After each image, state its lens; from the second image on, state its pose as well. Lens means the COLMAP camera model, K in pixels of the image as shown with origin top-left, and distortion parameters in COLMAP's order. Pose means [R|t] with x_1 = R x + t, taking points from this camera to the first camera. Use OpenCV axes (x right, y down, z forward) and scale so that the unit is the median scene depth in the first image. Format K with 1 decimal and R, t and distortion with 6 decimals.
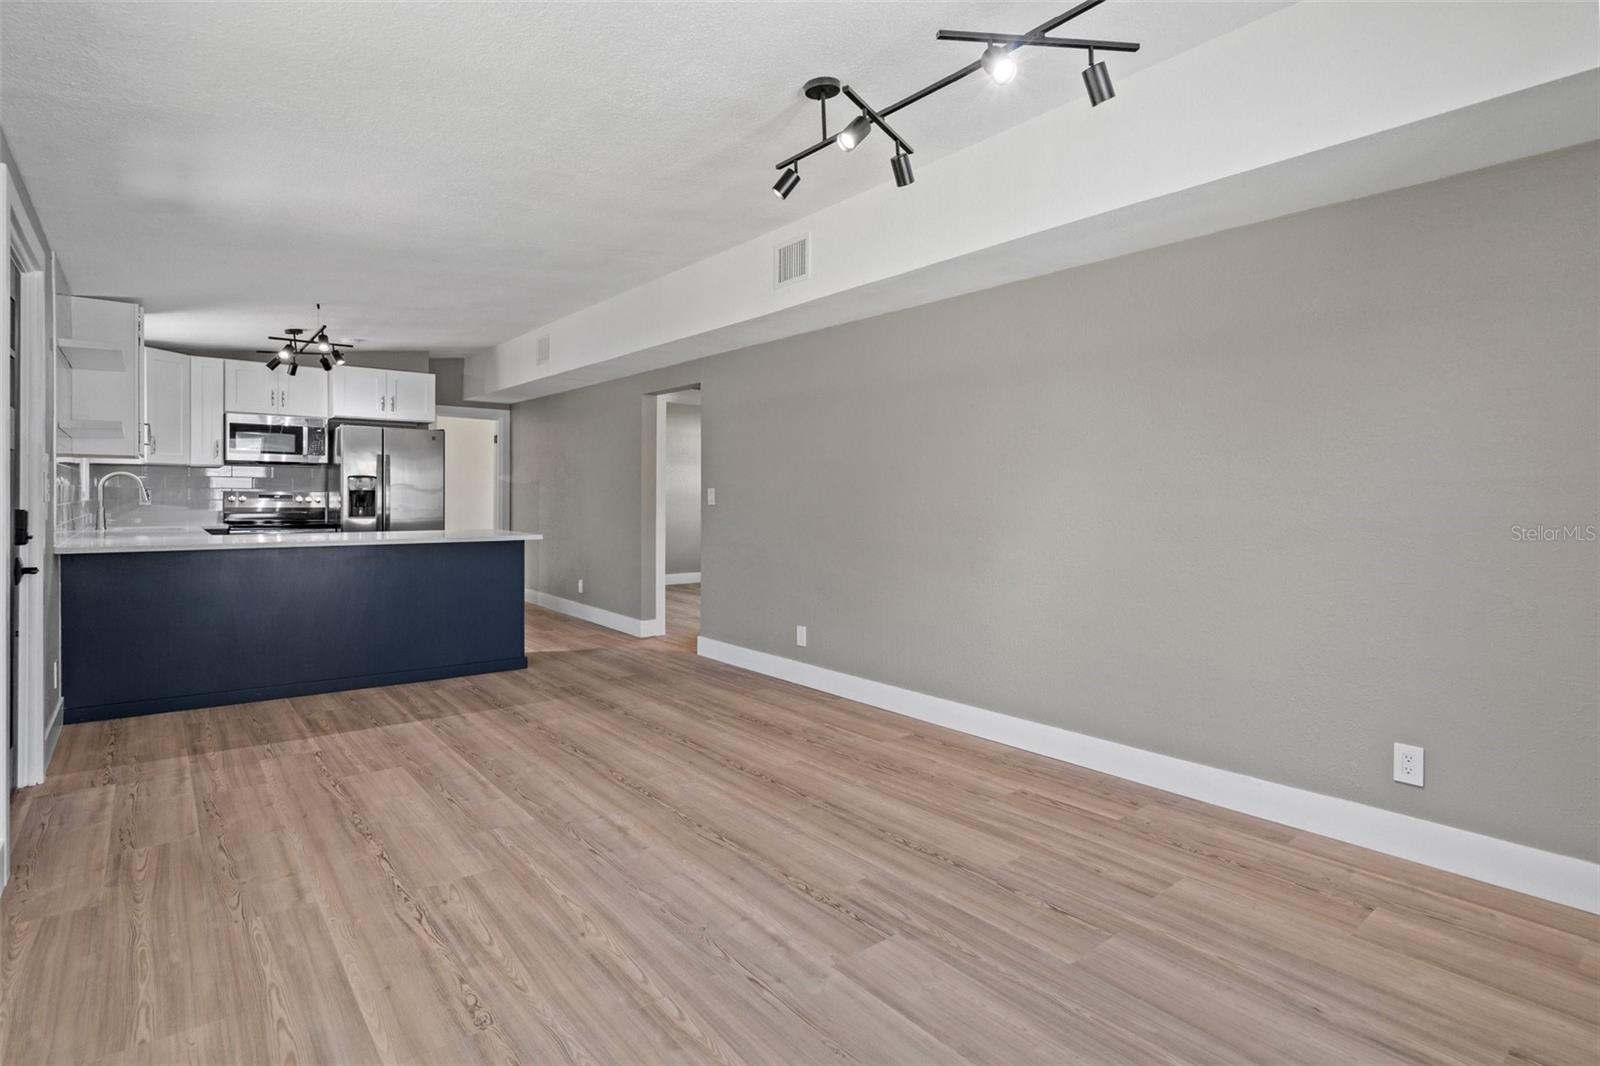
lens RADIAL K [[789.7, 0, 795.9], [0, 789.7, 509.2], [0, 0, 1]] dist [0.000040, 0.001148]
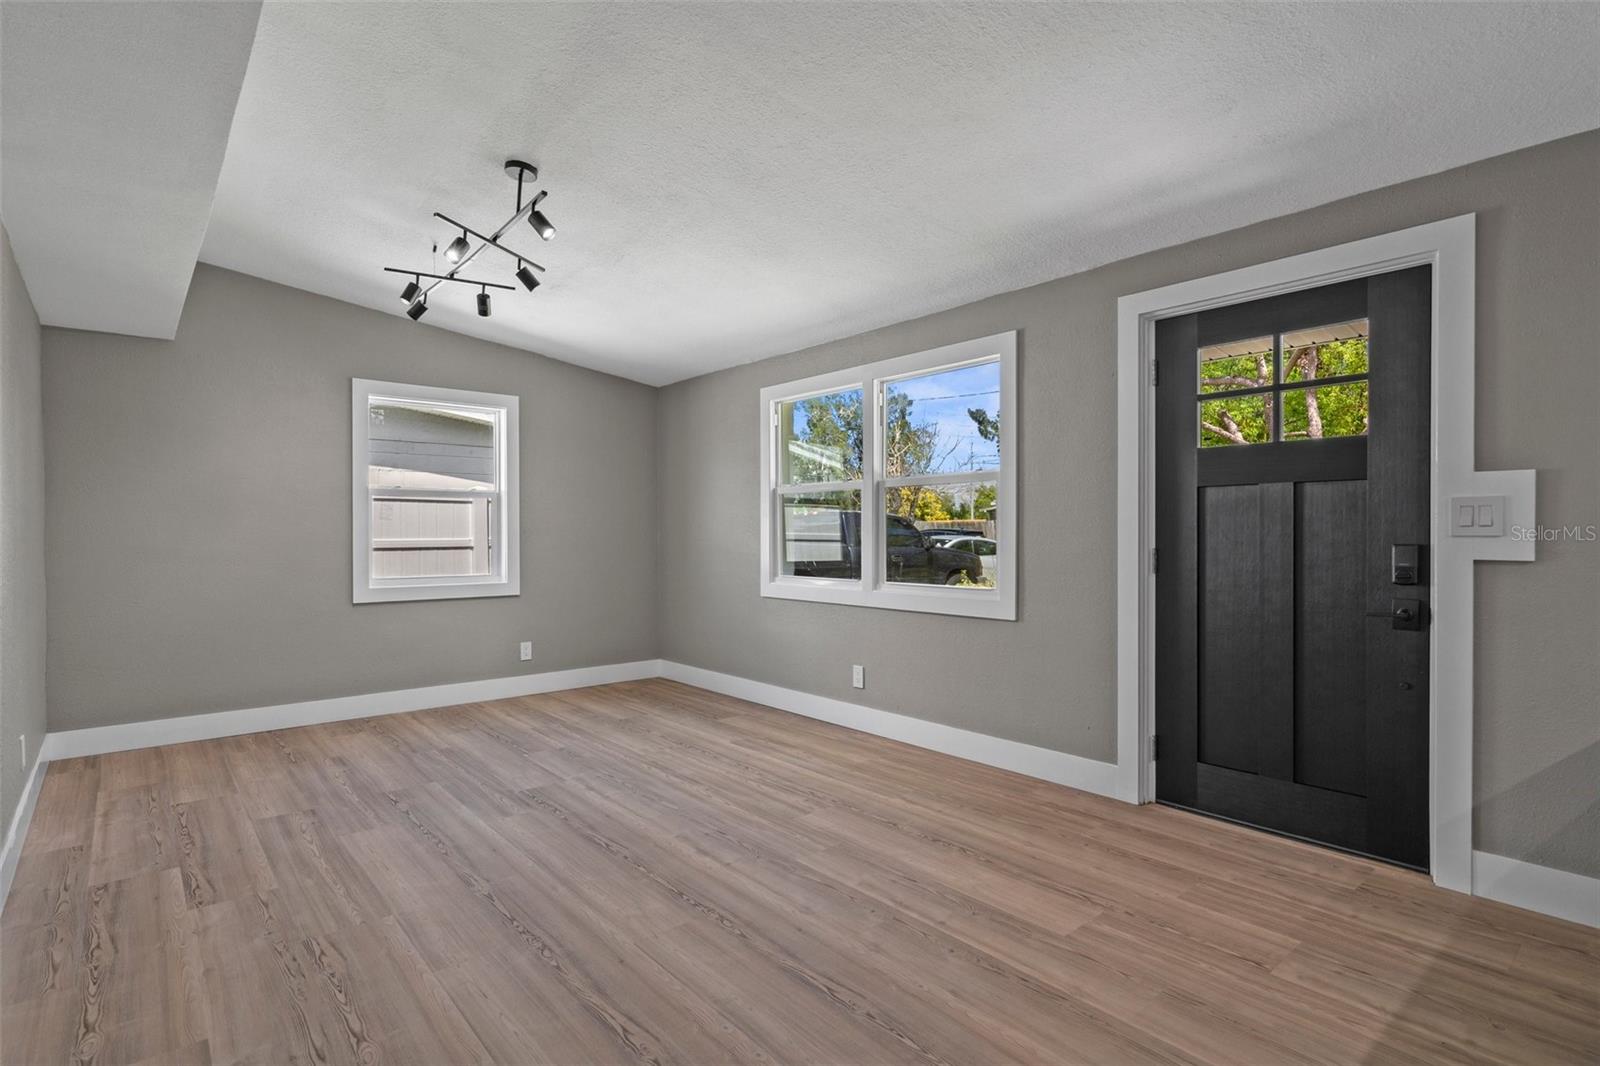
lens RADIAL K [[785.8, 0, 800.0], [0, 785.8, 533.0], [0, 0, 1]] dist [-0.000586, 0.001456]
pose [[-0.999624, -0.004536, -0.027032, -0.321563], [-0.004980, 0.999854, 0.016372, -0.026091], [0.026954, 0.016500, -0.999500, 2.041732]]
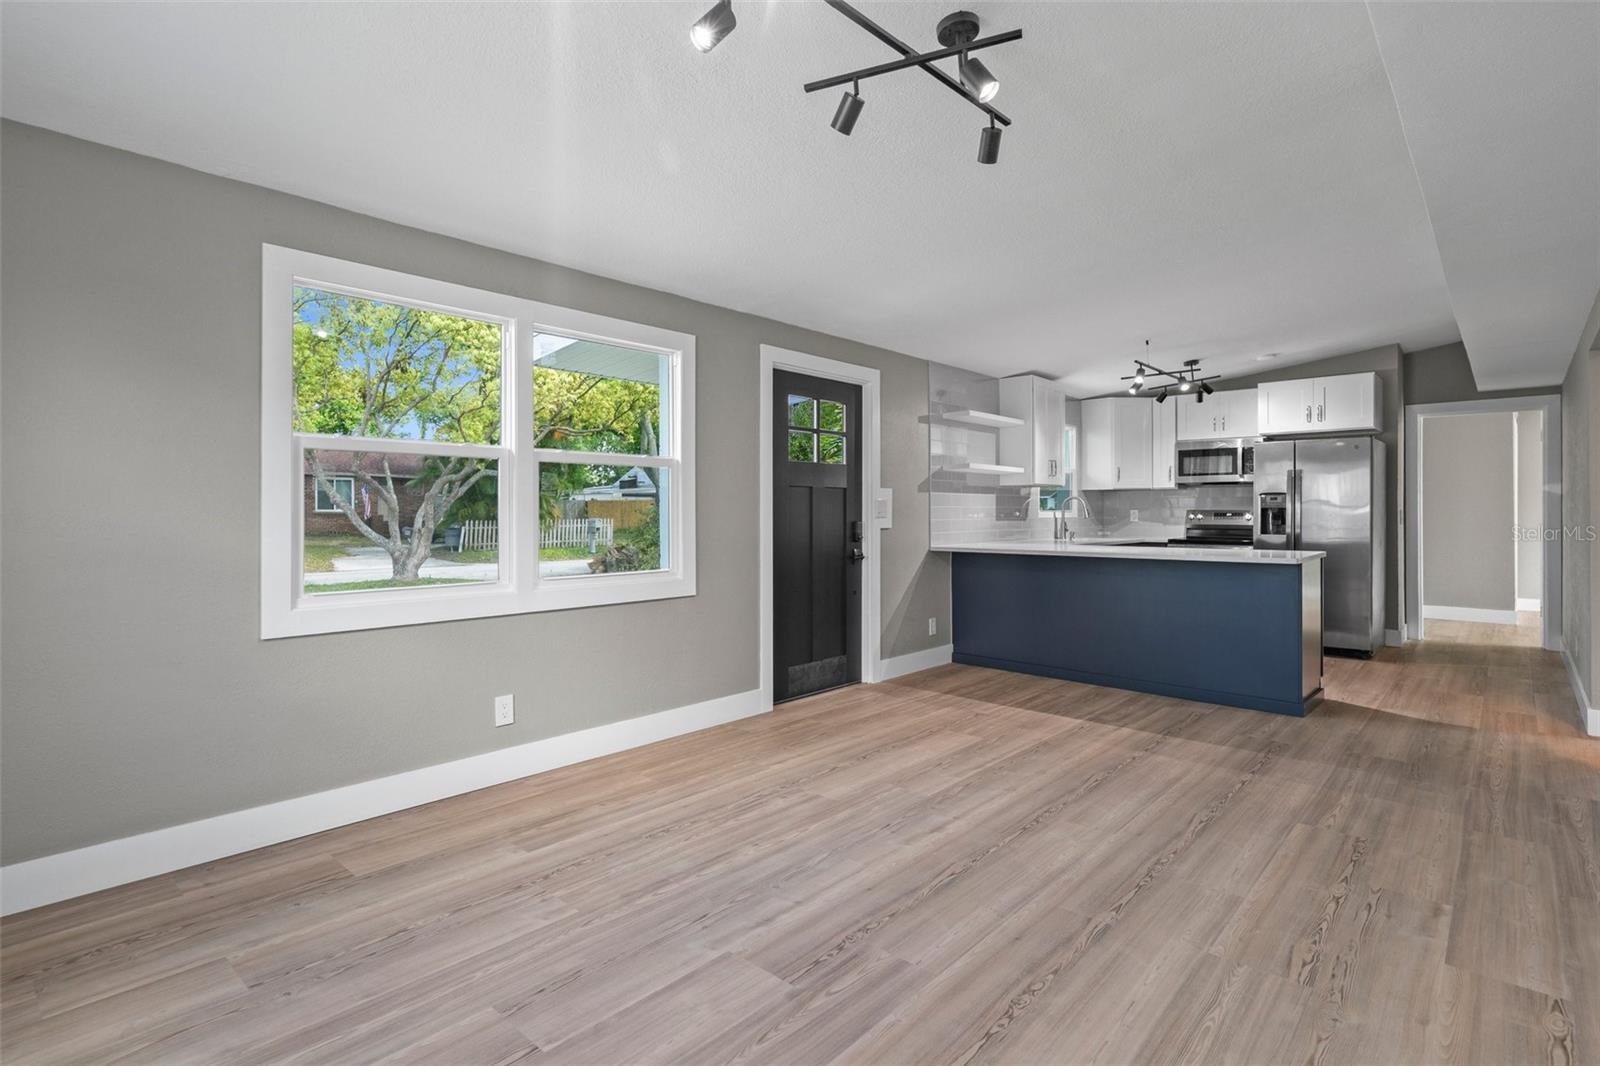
lens RADIAL K [[789.7, 0, 795.9], [0, 789.7, 509.2], [0, 0, 1]] dist [0.000040, 0.001148]
pose [[0.153149, -0.010910, -0.988143, 0.797796], [-0.014090, 0.999813, -0.013222, -0.001573], [0.988103, 0.015948, 0.152967, 0.657201]]
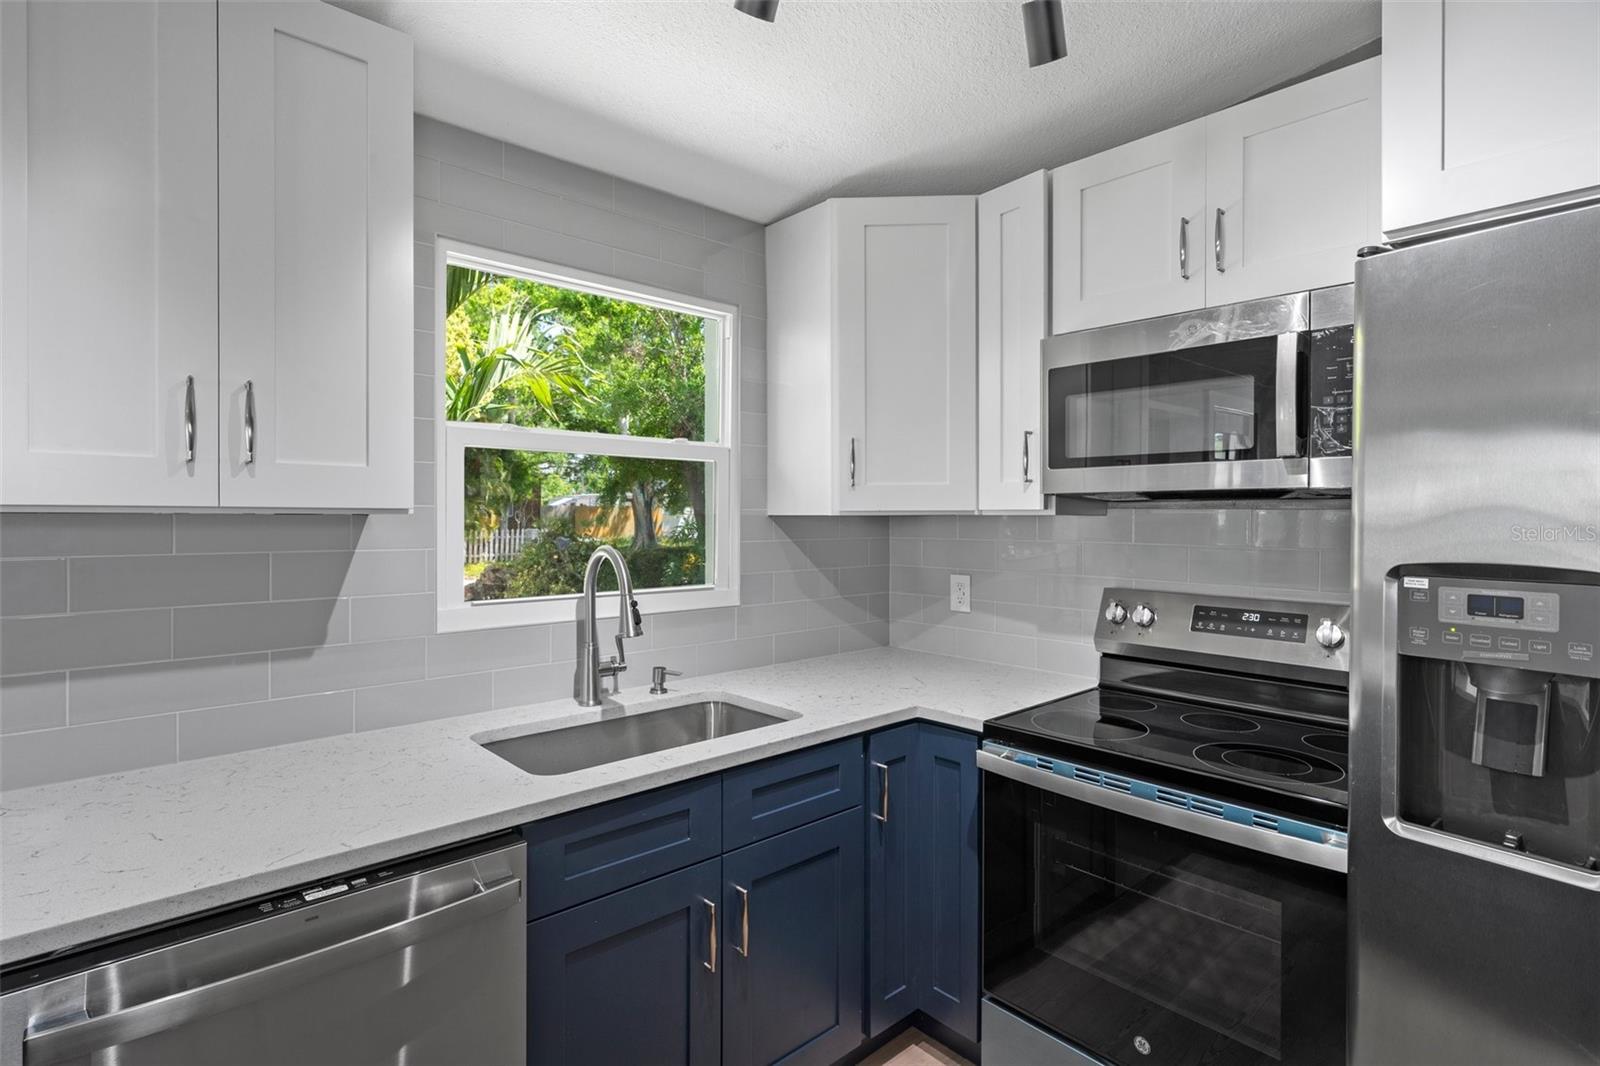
lens RADIAL K [[775.4, 0, 802.1], [0, 775.4, 525.2], [0, 0, 1]] dist [0.004775, 0.000662]
pose [[0.060513, 0.007156, -0.998142, -1.012948], [-0.013781, 0.999885, 0.006333, -0.120376], [0.998072, 0.013373, 0.060605, 2.119760]]
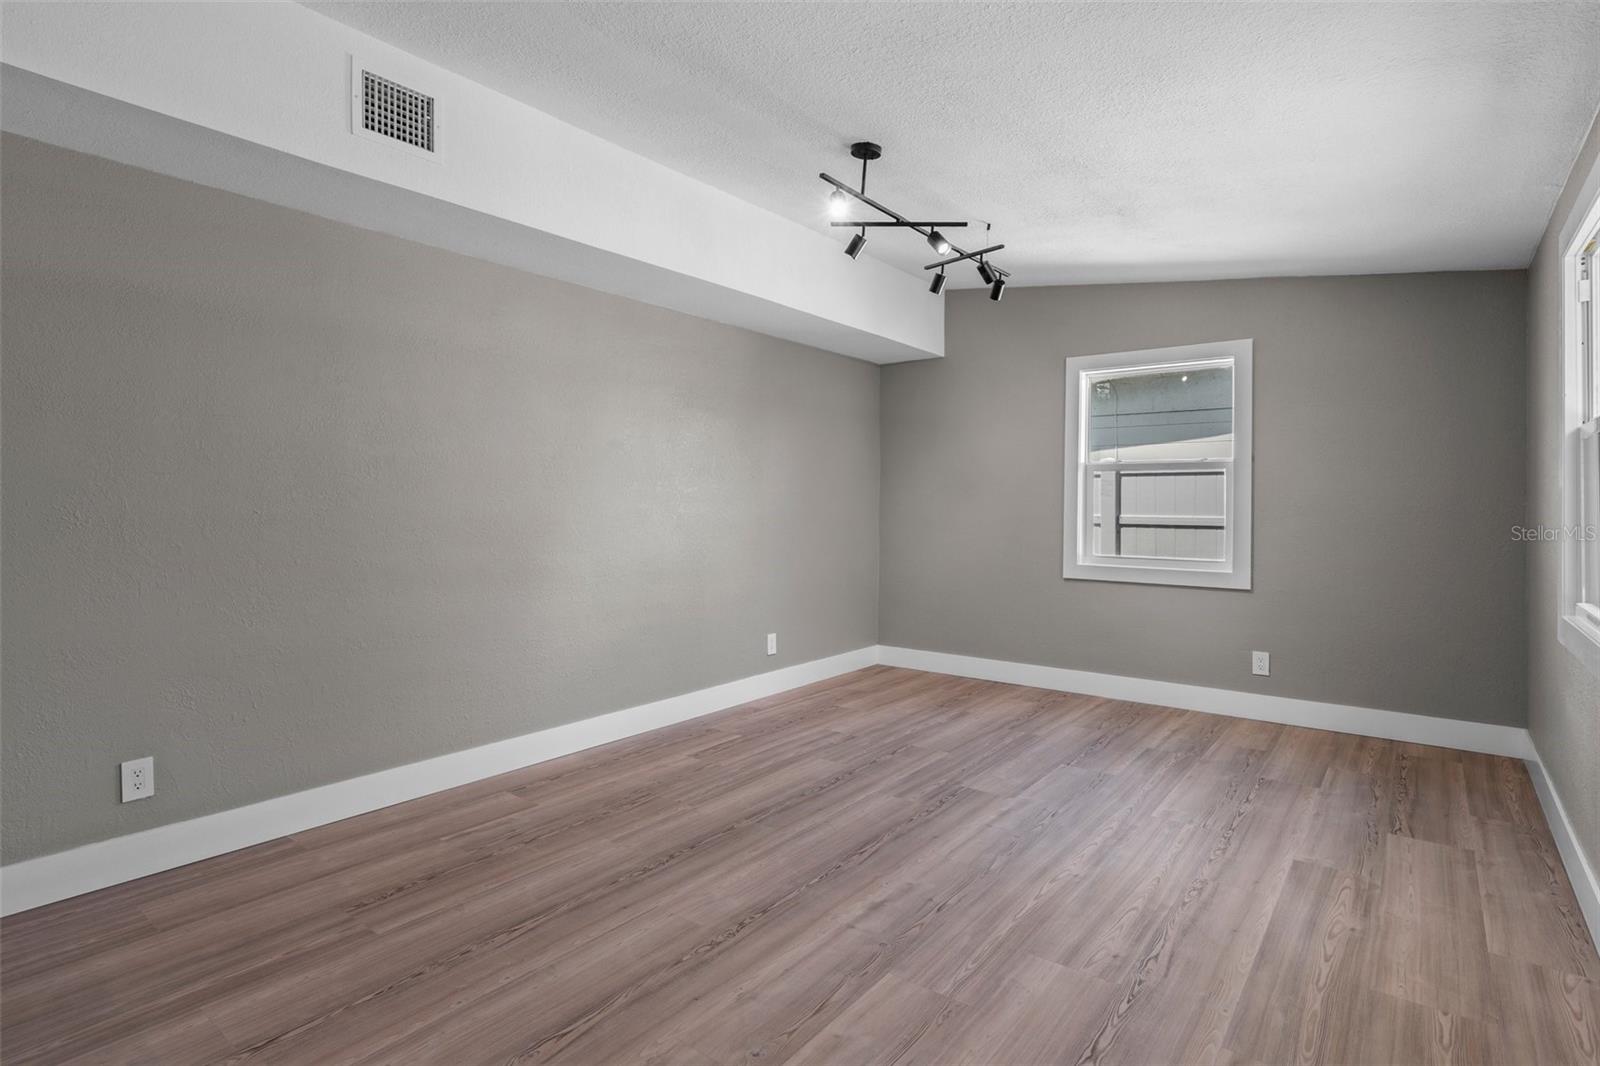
lens RADIAL K [[821.4, 0, 793.0], [0, 821.4, 495.2], [0, 0, 1]] dist [0.003861, 0.000766]
pose [[-0.227271, 0.002849, 0.973827, -1.052774], [0.004446, 0.999988, -0.001888, -0.022952], [-0.973821, 0.003901, -0.227281, 1.295135]]
